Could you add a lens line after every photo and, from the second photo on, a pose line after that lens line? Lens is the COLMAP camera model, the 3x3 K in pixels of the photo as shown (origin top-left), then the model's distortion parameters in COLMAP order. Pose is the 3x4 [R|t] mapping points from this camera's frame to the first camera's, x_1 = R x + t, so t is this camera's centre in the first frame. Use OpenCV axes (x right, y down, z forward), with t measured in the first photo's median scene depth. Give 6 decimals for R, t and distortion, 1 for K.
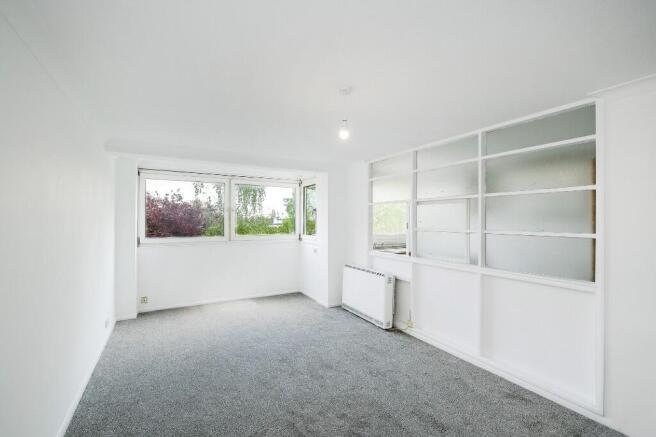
lens RADIAL K [[292.6, 0, 323.5], [0, 292.6, 221.2], [0, 0, 1]] dist [0.003488, 0.000049]
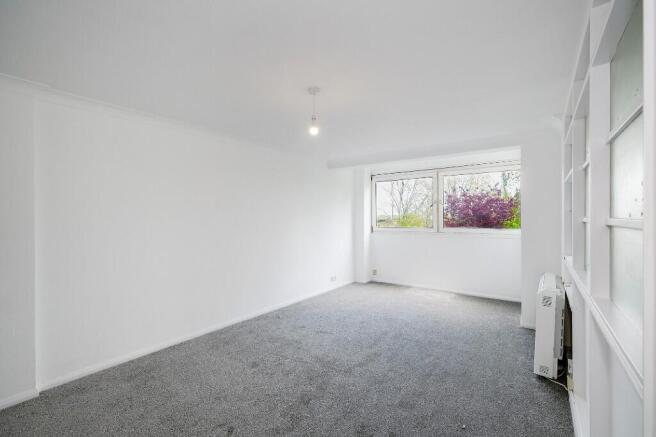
lens RADIAL K [[284.9, 0, 330.1], [0, 284.9, 222.2], [0, 0, 1]] dist [-0.001505, -0.000099]
pose [[0.412151, 0.011448, -0.911044, 0.488973], [0.010674, 0.999792, 0.017392, 0.013262], [0.911053, -0.016893, 0.411943, 0.275930]]
